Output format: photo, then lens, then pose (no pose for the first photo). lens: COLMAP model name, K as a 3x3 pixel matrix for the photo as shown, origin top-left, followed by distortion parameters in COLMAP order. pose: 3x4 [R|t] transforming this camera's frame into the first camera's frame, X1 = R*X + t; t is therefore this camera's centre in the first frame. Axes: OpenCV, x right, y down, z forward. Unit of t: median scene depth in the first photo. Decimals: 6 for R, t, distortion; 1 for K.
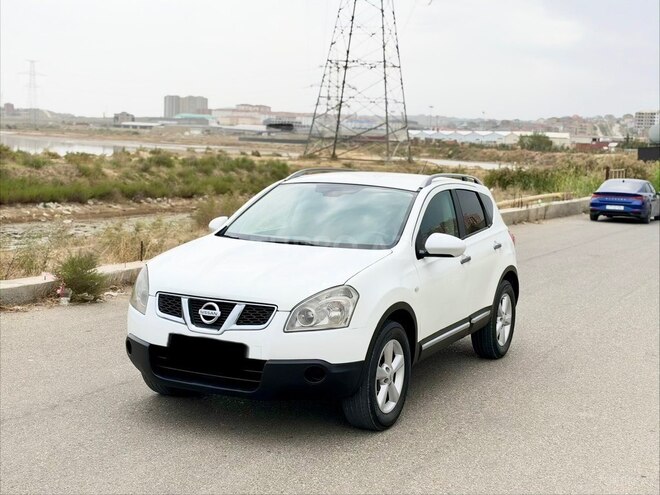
lens RADIAL K [[948.7, 0, 300.5], [0, 948.7, 262.5], [0, 0, 1]] dist [0.151122, 0.000000]
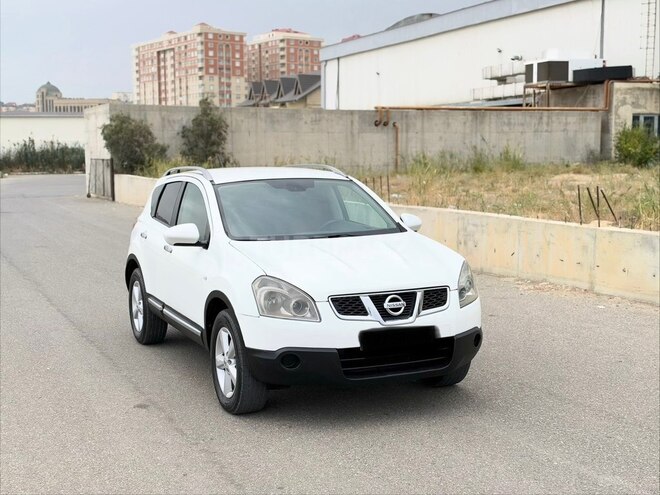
lens RADIAL K [[948.7, 0, 328.9], [0, 948.7, 245.6], [0, 0, 1]] dist [0.151122, 0.000000]
pose [[0.624797, -0.122591, 0.771103, -0.926126], [0.124507, 0.990603, 0.056604, -0.078524], [-0.770796, 0.060642, 0.634189, 0.387832]]
